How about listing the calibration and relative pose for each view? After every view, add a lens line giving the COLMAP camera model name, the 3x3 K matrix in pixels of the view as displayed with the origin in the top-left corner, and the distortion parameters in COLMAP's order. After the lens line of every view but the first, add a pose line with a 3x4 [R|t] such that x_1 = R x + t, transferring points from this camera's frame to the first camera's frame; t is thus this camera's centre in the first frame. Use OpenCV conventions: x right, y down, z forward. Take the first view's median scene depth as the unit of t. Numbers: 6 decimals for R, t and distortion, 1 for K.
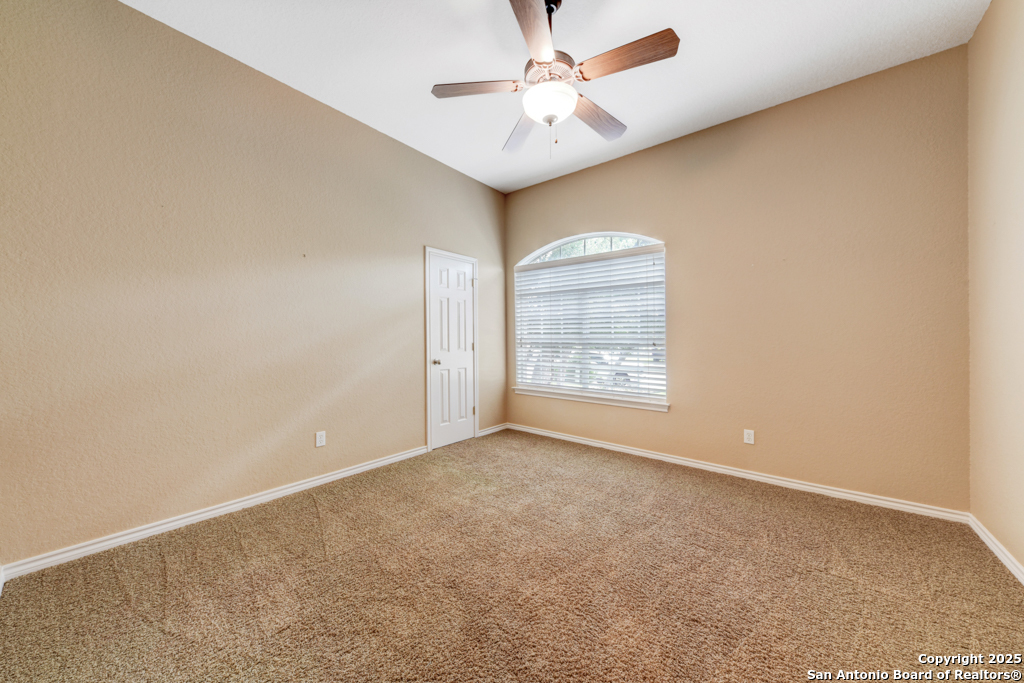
lens RADIAL K [[357.4, 0, 508.1], [0, 357.4, 339.6], [0, 0, 1]] dist [0.000648, -0.000048]
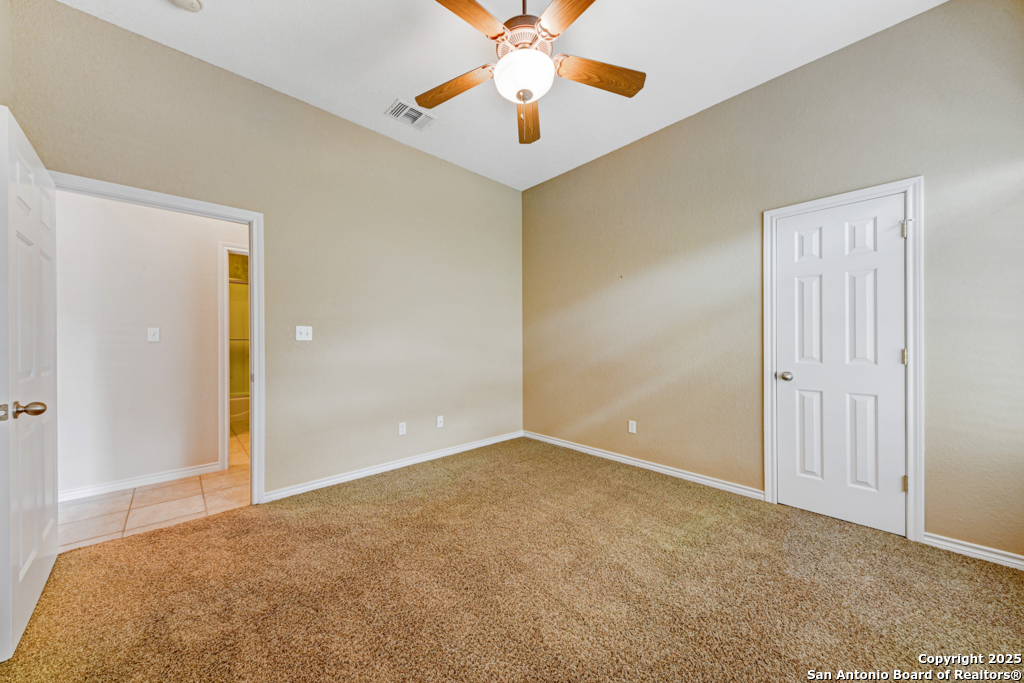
lens RADIAL K [[357.4, 0, 509.5], [0, 357.4, 346.1], [0, 0, 1]] dist [0.000648, -0.000048]
pose [[-0.155324, 0.001667, -0.987862, 0.555159], [0.000396, 0.999999, 0.001625, 0.004772], [0.987863, -0.000139, -0.155325, 0.605249]]
